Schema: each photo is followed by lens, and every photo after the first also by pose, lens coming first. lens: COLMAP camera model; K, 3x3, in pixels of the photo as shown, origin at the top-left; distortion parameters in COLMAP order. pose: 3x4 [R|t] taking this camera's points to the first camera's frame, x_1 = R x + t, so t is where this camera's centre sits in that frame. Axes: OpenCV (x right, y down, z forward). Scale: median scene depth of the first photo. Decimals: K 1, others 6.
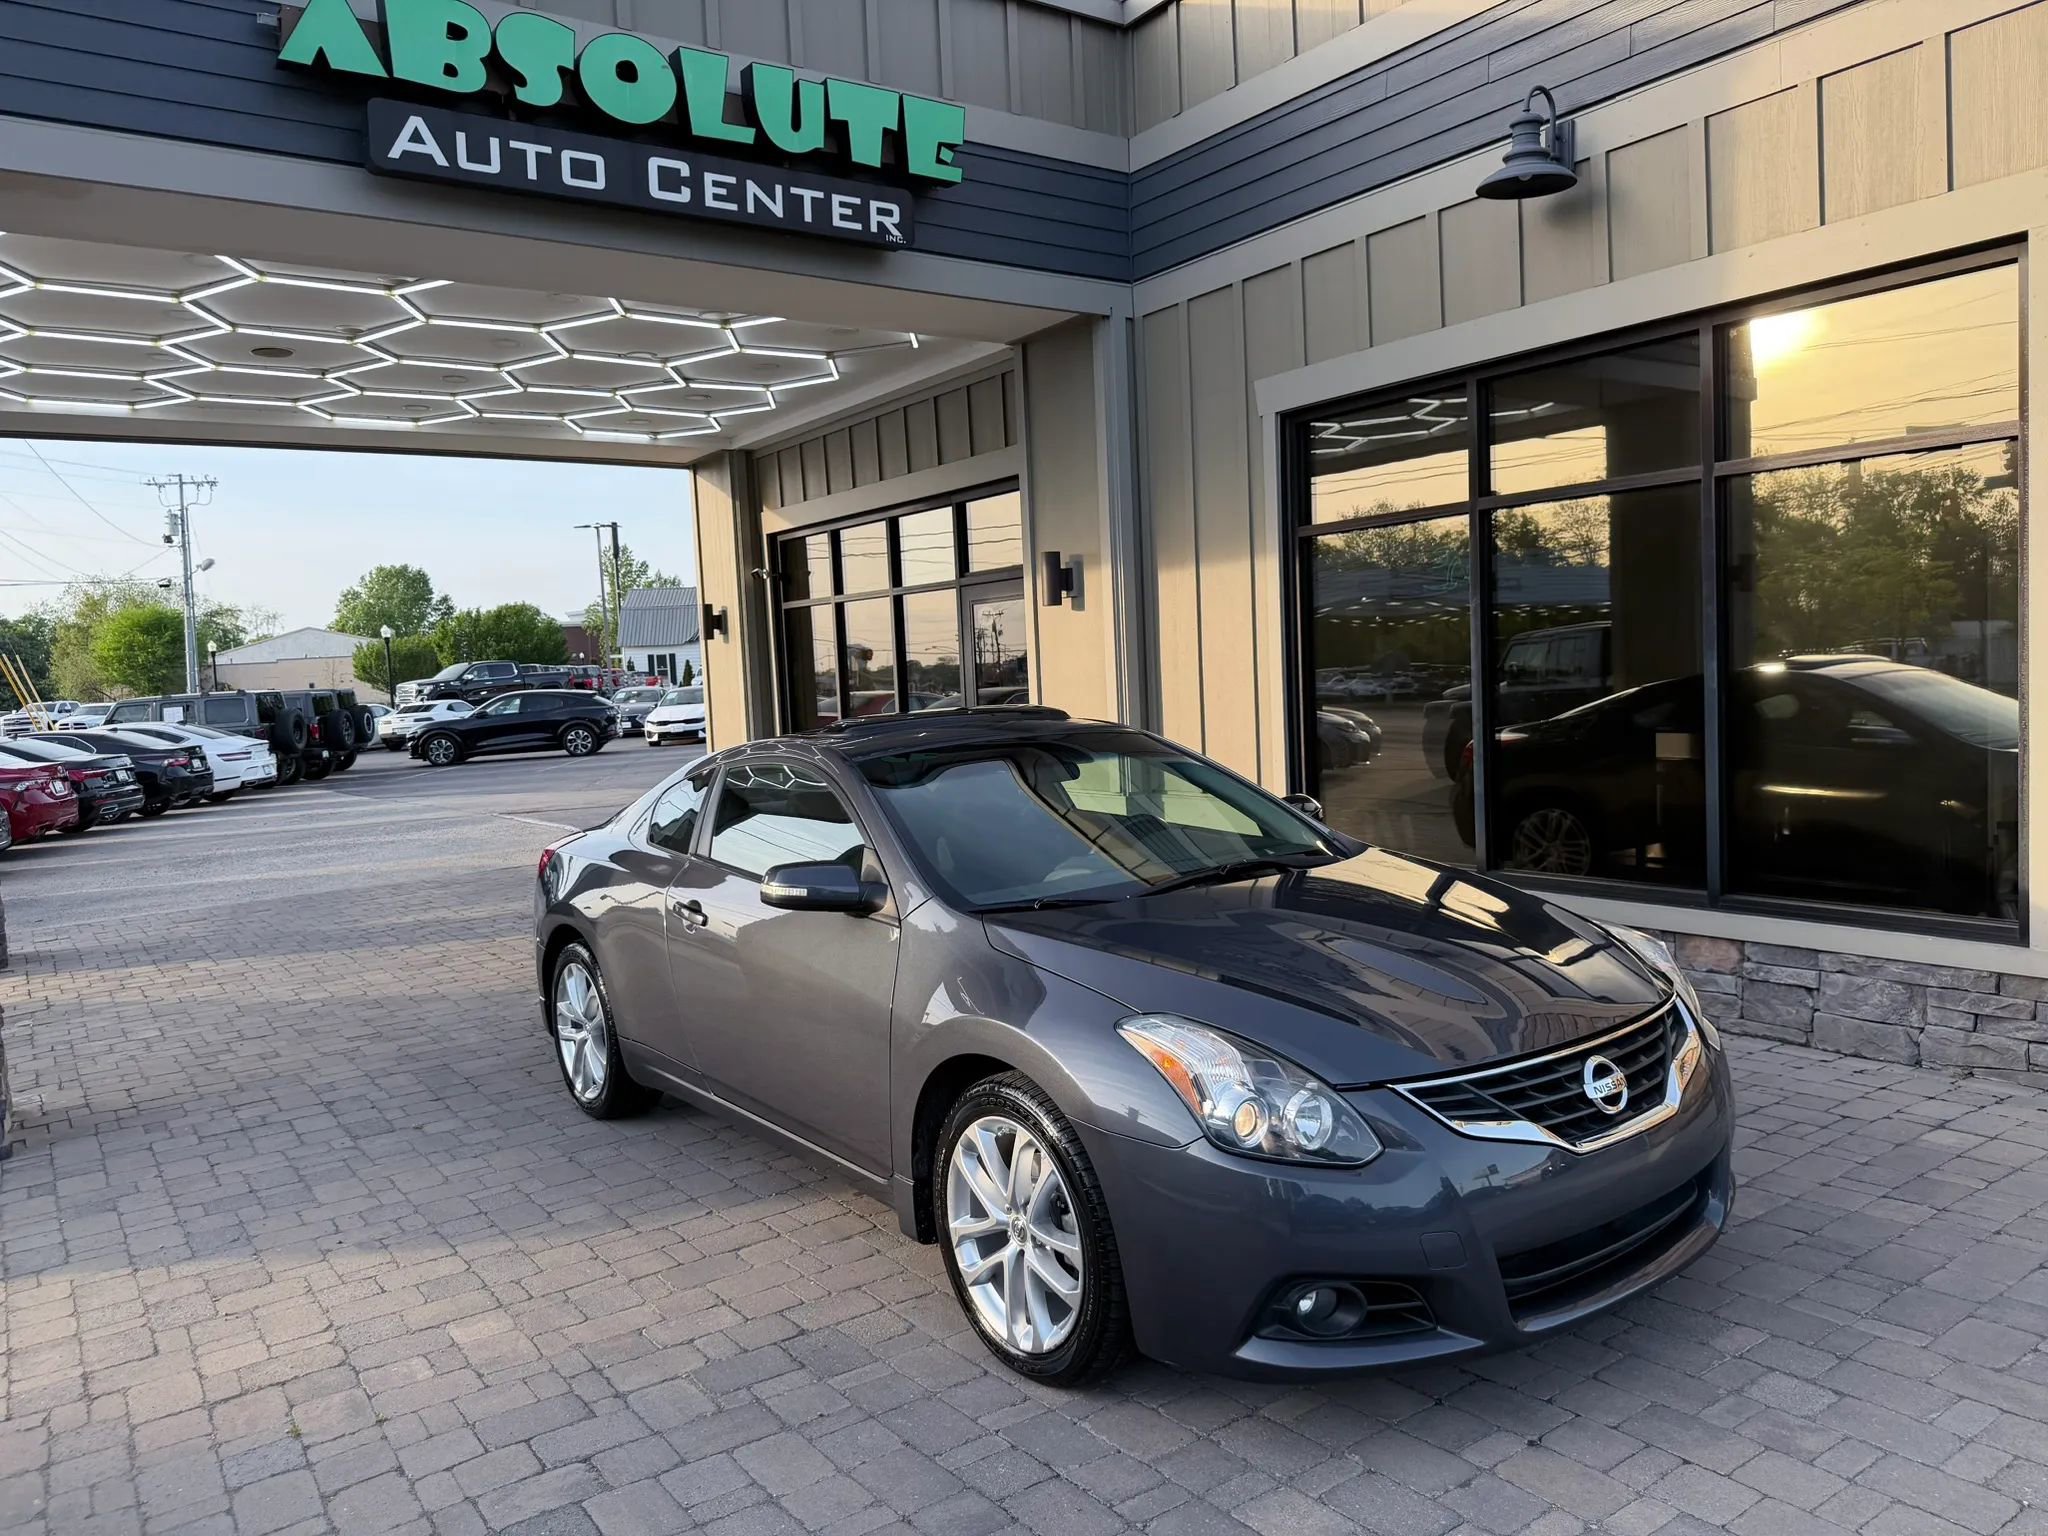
lens RADIAL K [[1462.7, 0, 1010.1], [0, 1462.7, 770.8], [0, 0, 1]] dist [0.009480, -0.017942]
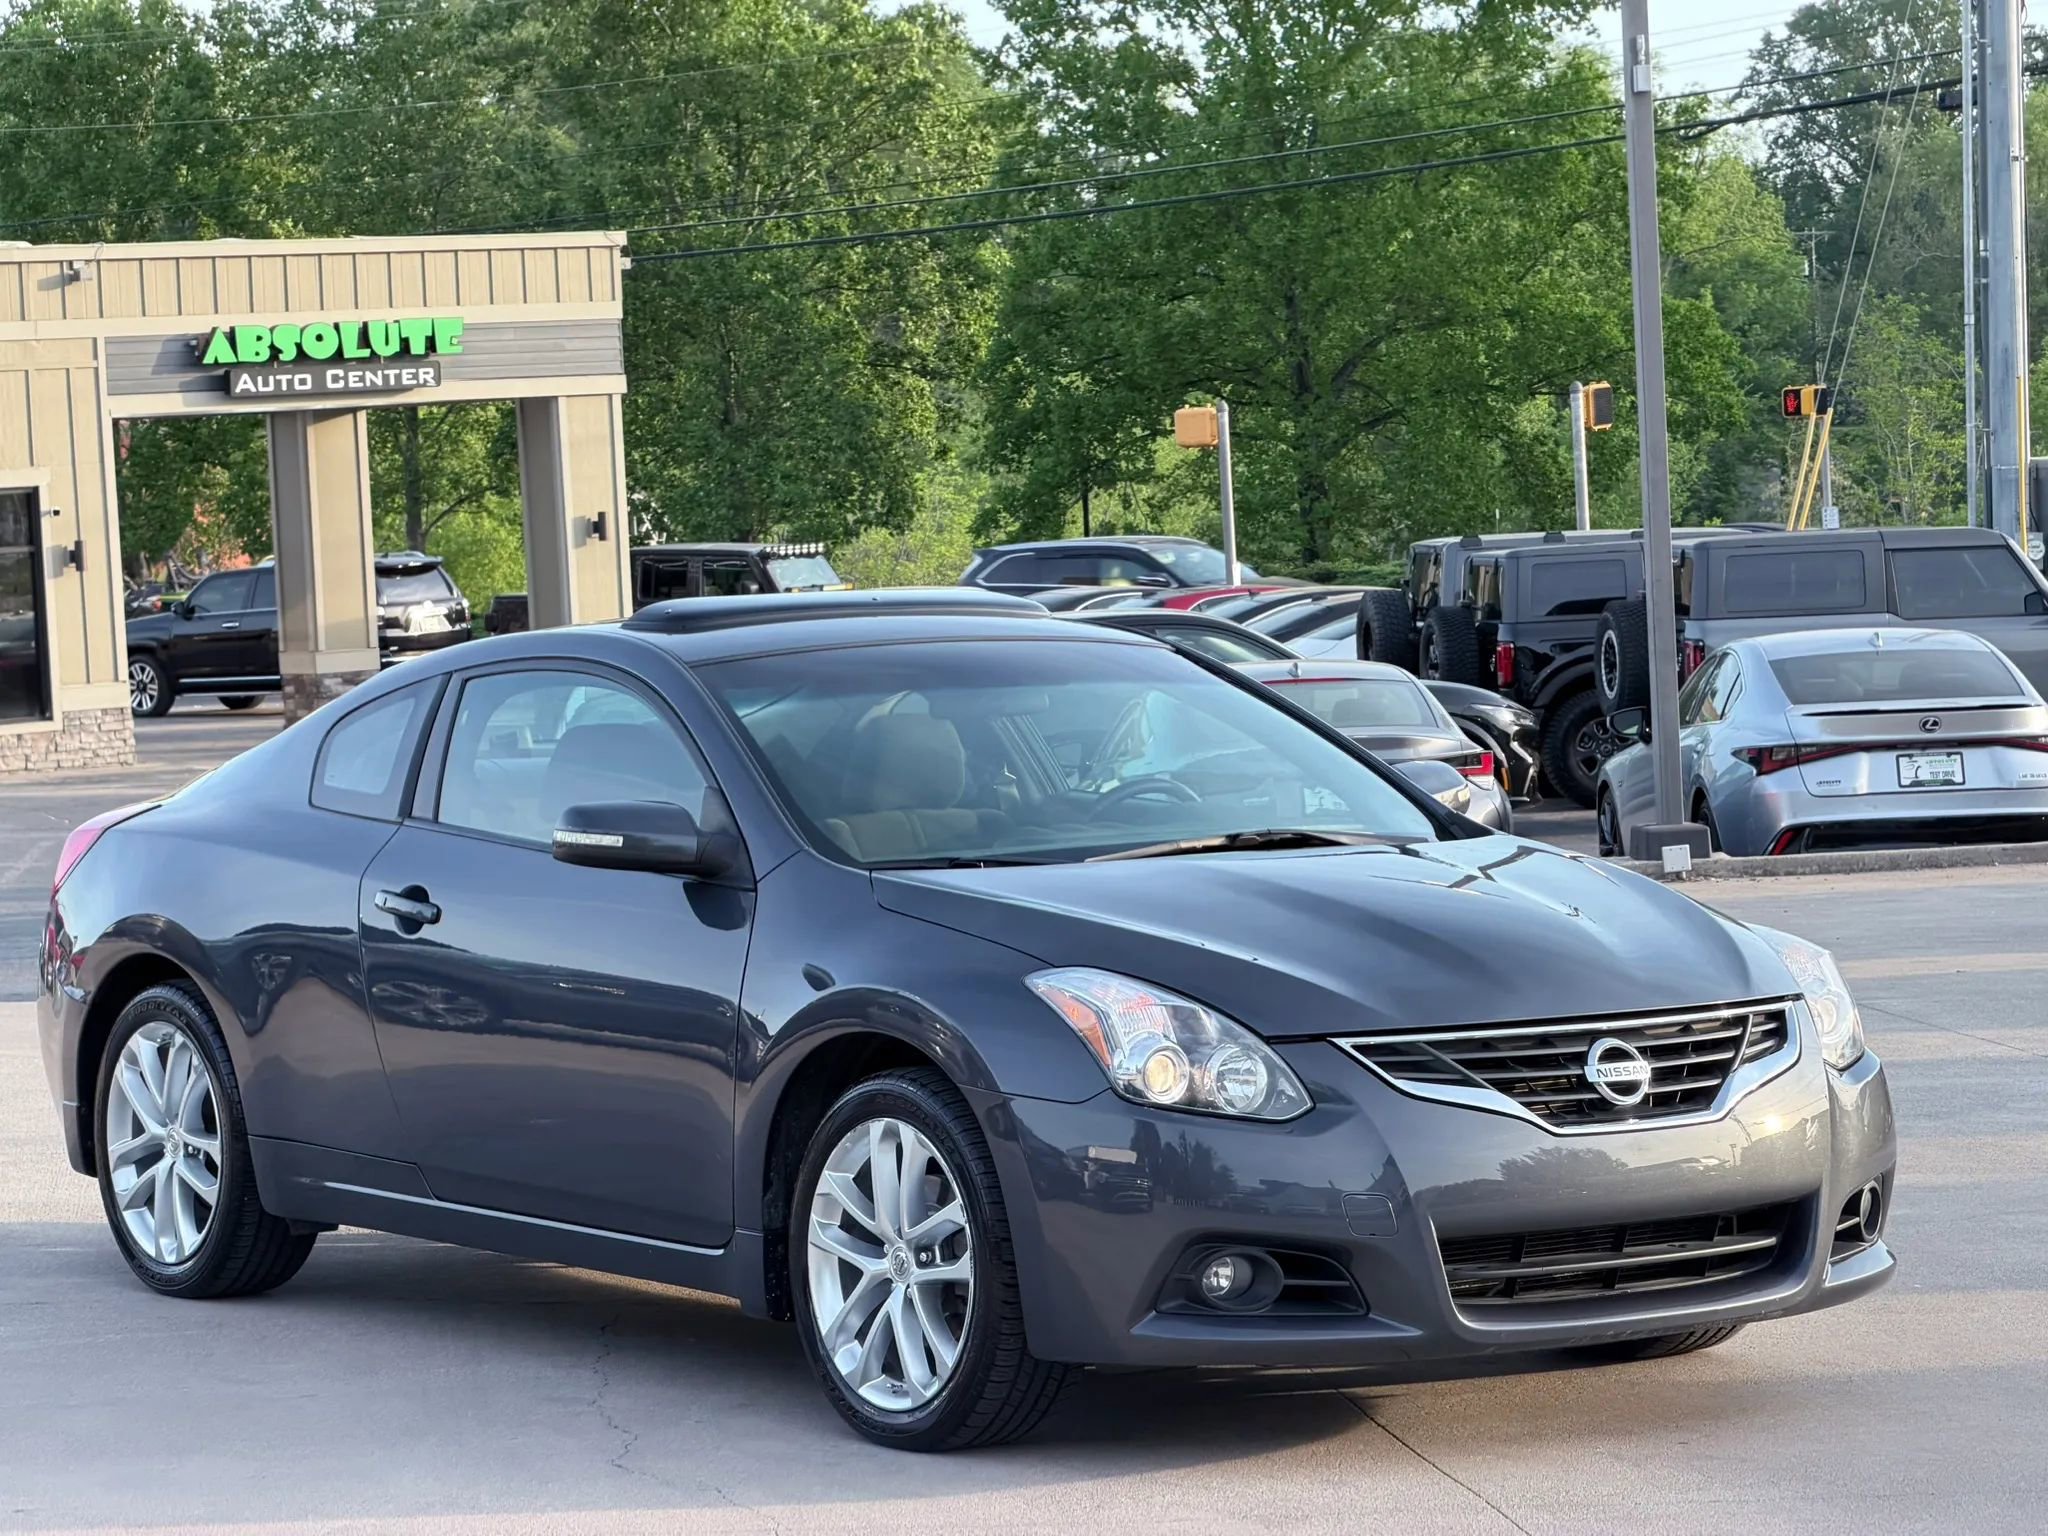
lens RADIAL K [[6304.3, 0, 1017.4], [0, 6304.3, 762.0], [0, 0, 1]] dist [0.228103, 0.000000]
pose [[0.999055, 0.039634, -0.017840, 0.069795], [-0.040106, 0.998834, -0.026891, 0.082237], [0.016754, 0.027581, 0.999479, -1.388957]]
